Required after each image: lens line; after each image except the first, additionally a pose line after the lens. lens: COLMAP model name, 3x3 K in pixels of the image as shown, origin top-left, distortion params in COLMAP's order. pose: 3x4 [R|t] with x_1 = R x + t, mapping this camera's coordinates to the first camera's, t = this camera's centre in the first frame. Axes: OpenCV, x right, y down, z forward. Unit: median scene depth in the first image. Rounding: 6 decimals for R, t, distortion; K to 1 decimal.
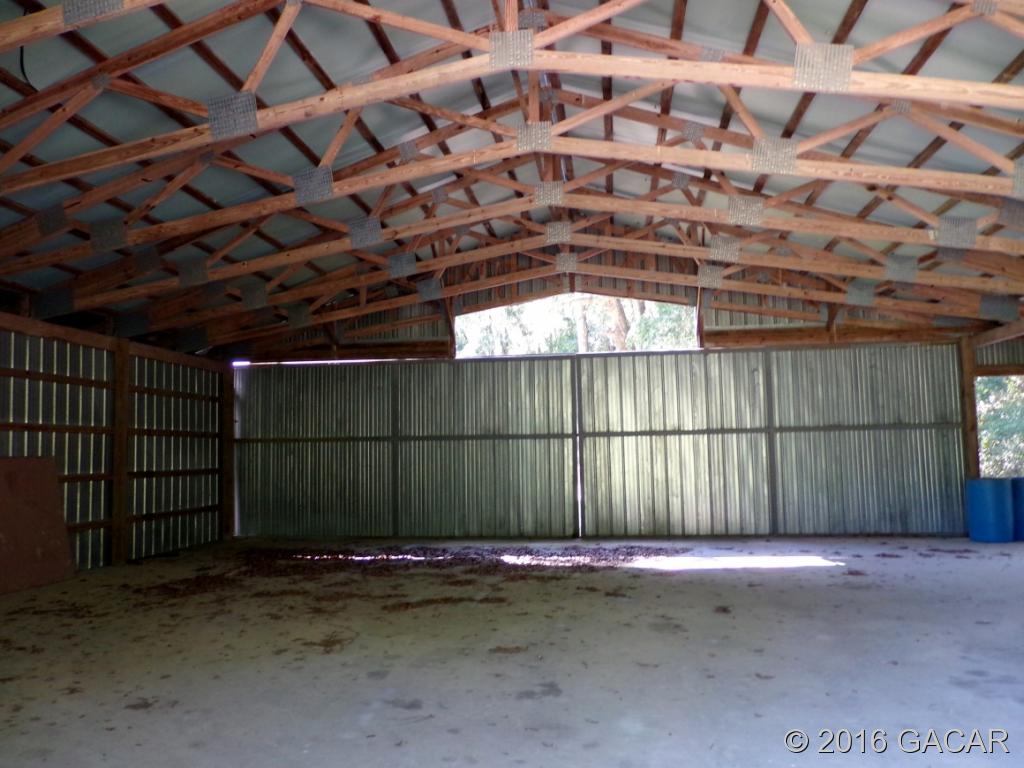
lens RADIAL K [[785.7, 0, 513.9], [0, 785.7, 389.1], [0, 0, 1]] dist [-0.020900, -0.008792]
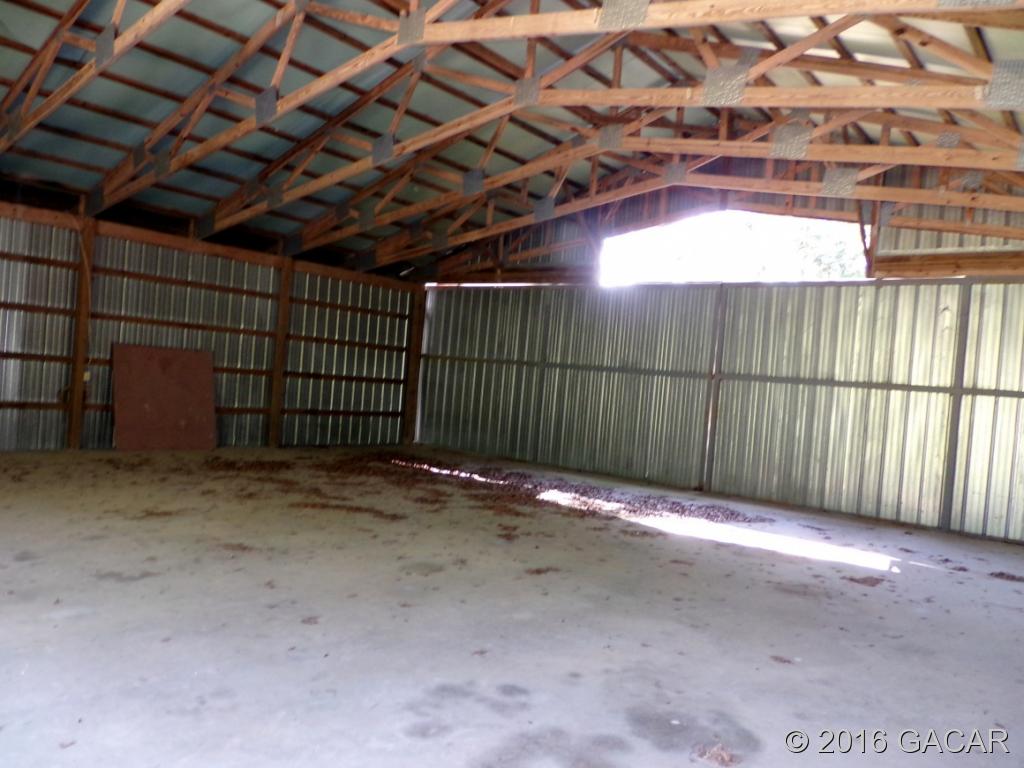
lens RADIAL K [[790.7, 0, 515.4], [0, 790.7, 405.0], [0, 0, 1]] dist [-0.092164, 0.157663]
pose [[0.845920, 0.103243, -0.523222, 0.427960], [-0.051410, 0.992300, 0.112686, 0.004584], [0.530827, -0.068425, 0.844714, 0.171350]]
